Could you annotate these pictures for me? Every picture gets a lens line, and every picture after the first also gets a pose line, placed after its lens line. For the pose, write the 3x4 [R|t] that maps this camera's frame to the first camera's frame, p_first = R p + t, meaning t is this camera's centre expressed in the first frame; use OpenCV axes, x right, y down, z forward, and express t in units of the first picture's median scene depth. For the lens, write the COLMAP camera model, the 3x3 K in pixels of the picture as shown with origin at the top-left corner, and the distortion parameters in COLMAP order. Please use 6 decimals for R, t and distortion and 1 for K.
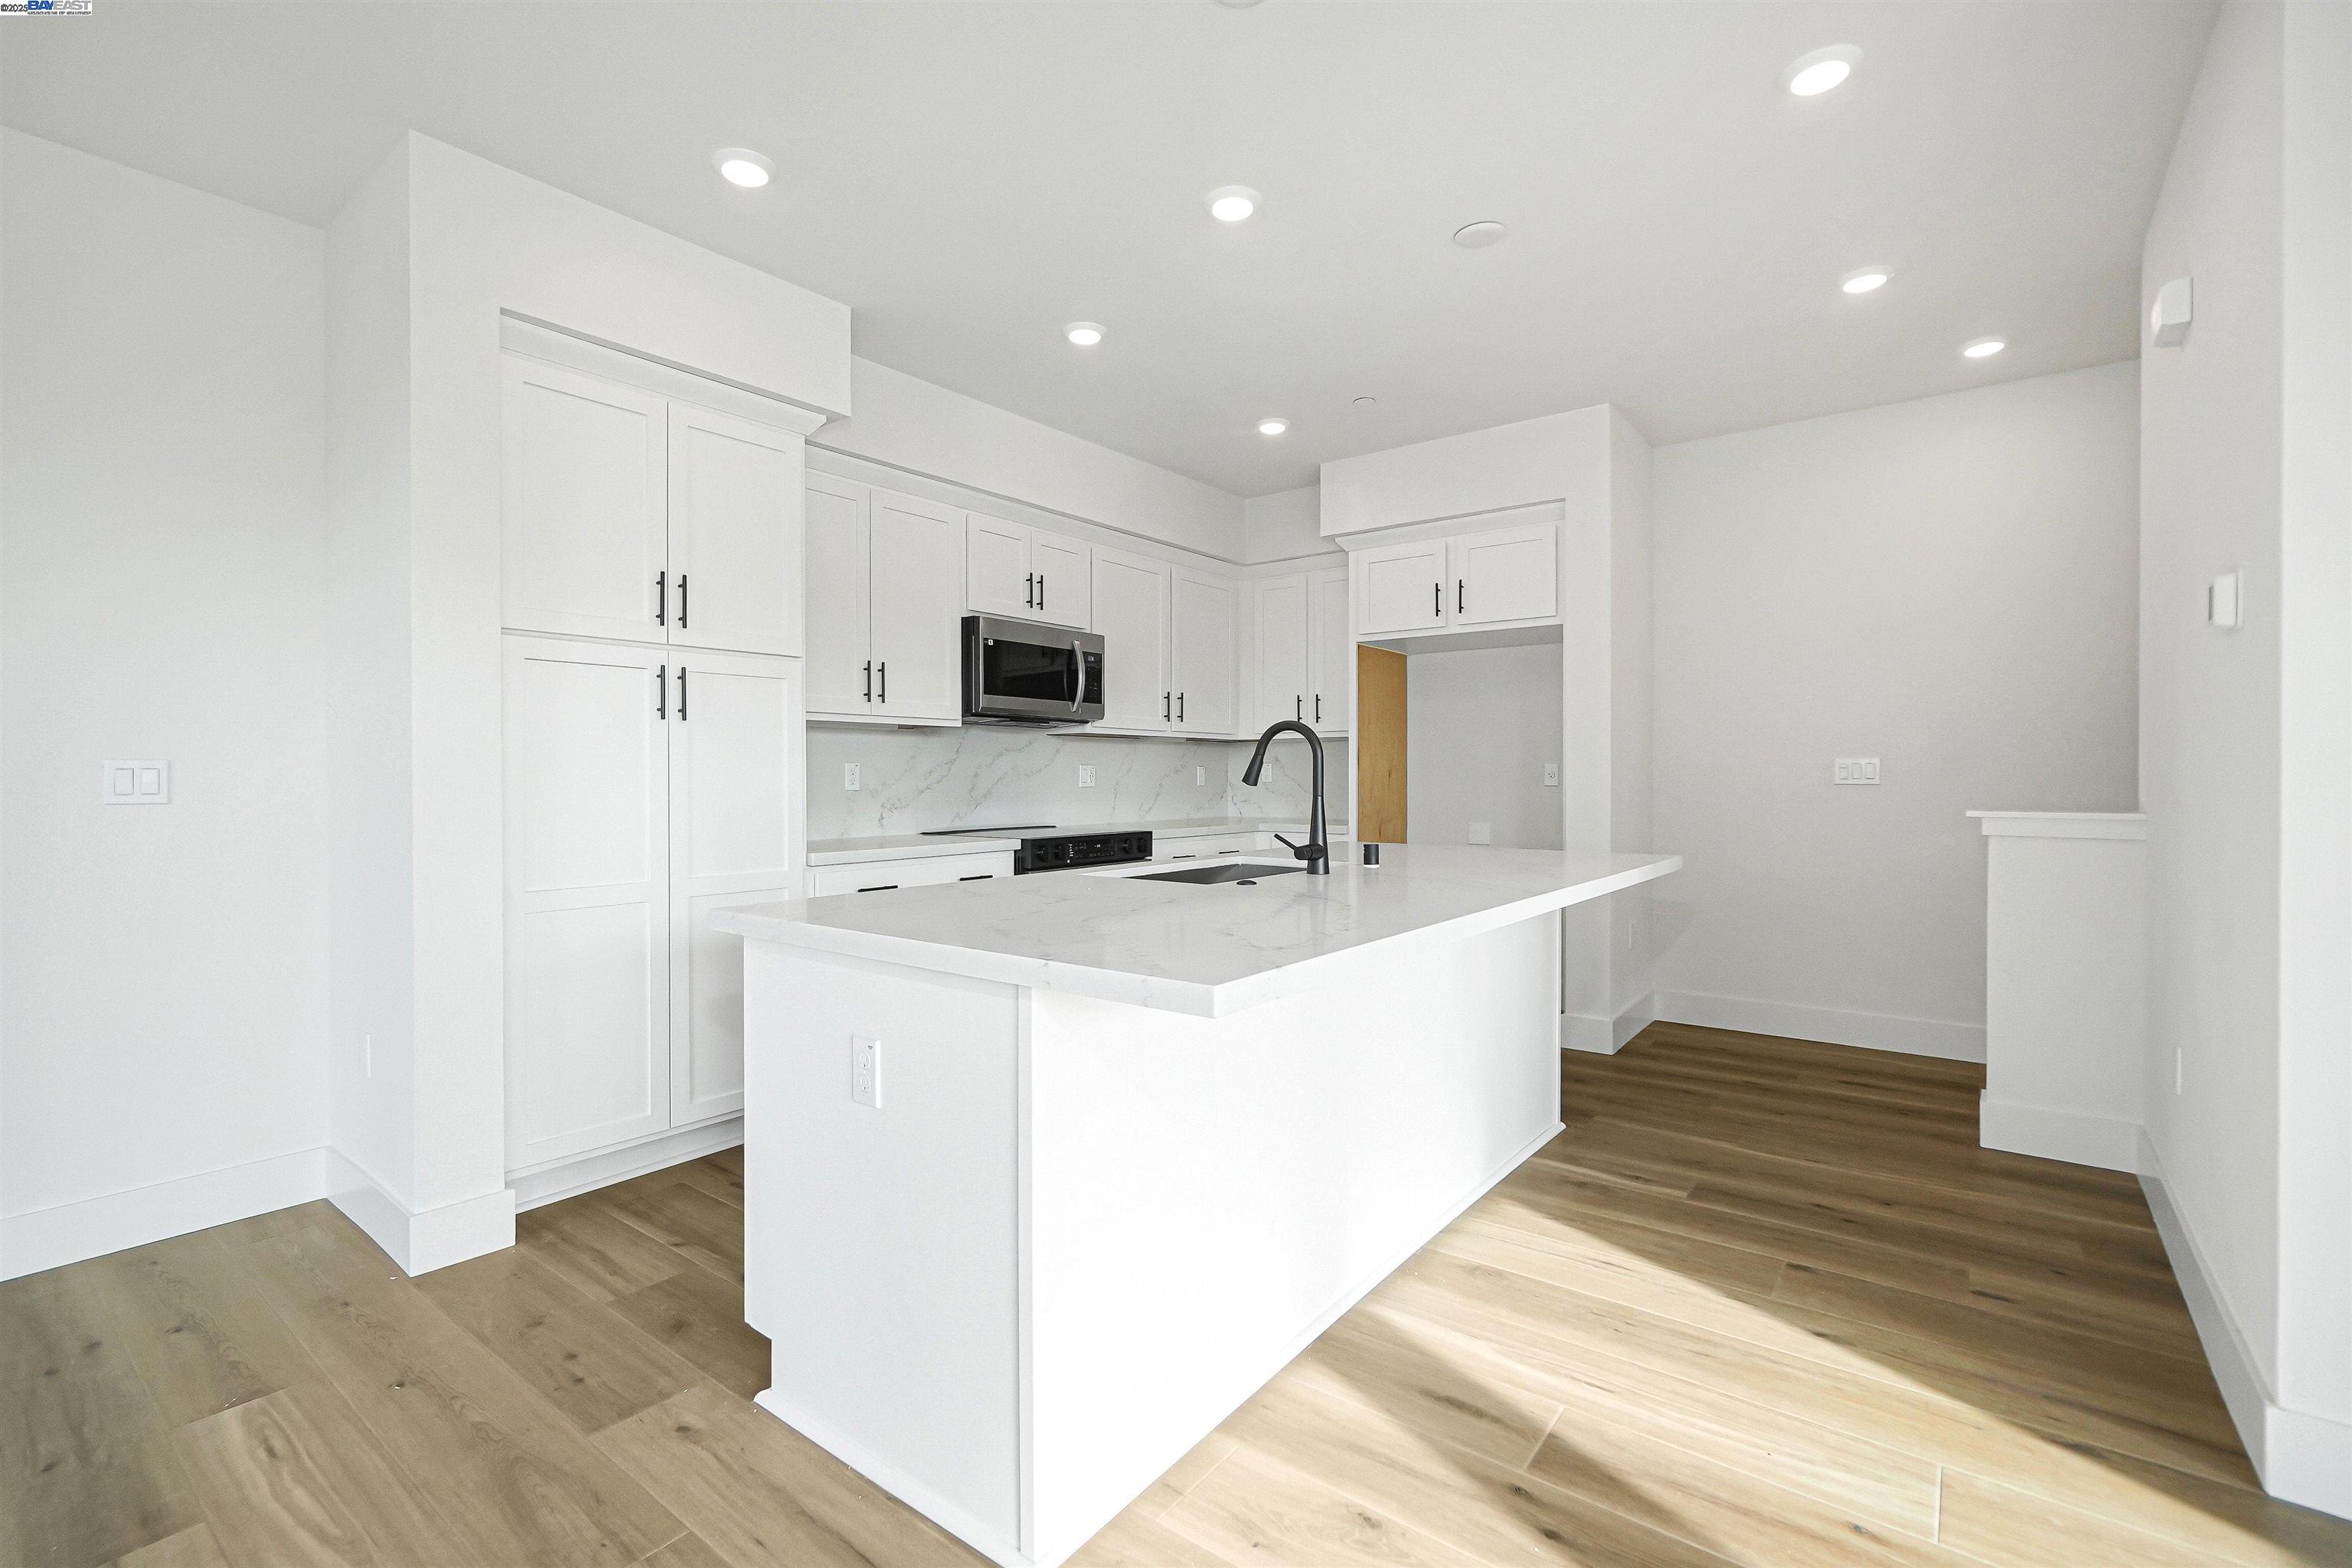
lens RADIAL K [[1023.1, 0, 1172.6], [0, 1023.1, 783.6], [0, 0, 1]] dist [-0.008884, 0.001790]
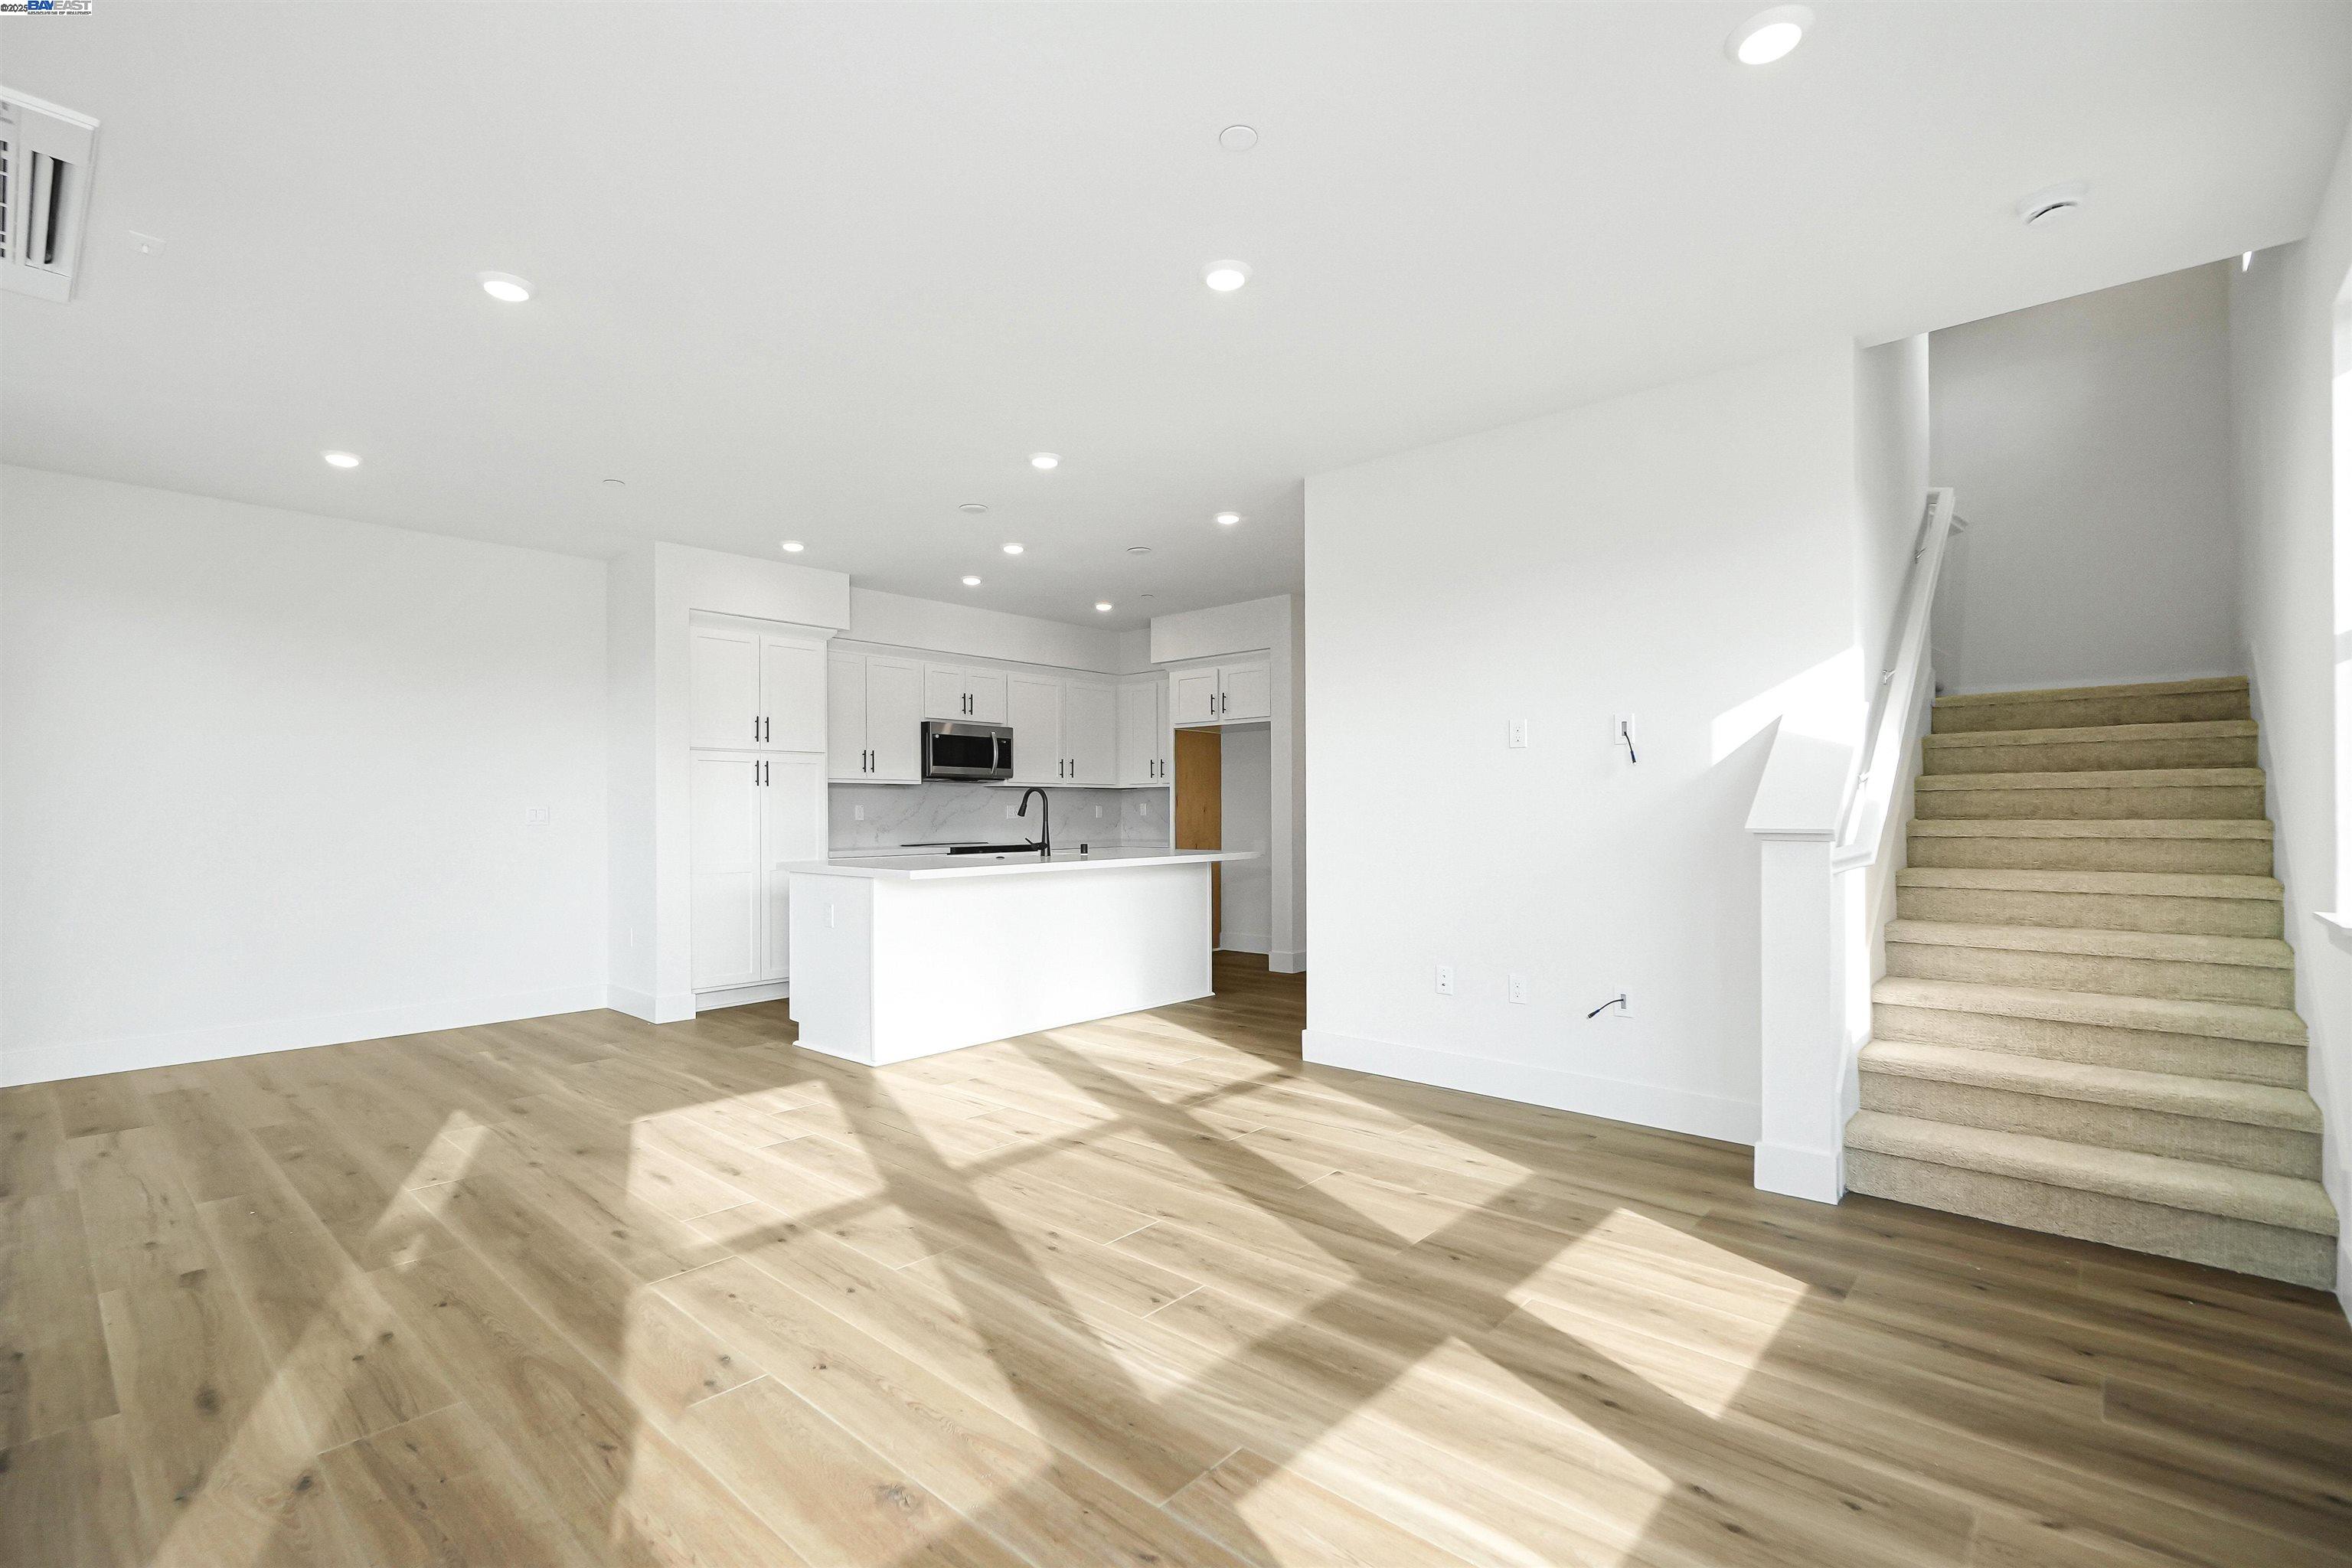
lens RADIAL K [[1023.1, 0, 1184.7], [0, 1023.1, 815.8], [0, 0, 1]] dist [-0.008884, 0.001790]
pose [[0.998116, -0.003693, -0.061236, 0.357688], [0.003391, 0.999982, -0.005035, 0.010116], [0.061254, 0.004817, 0.998111, -0.737898]]
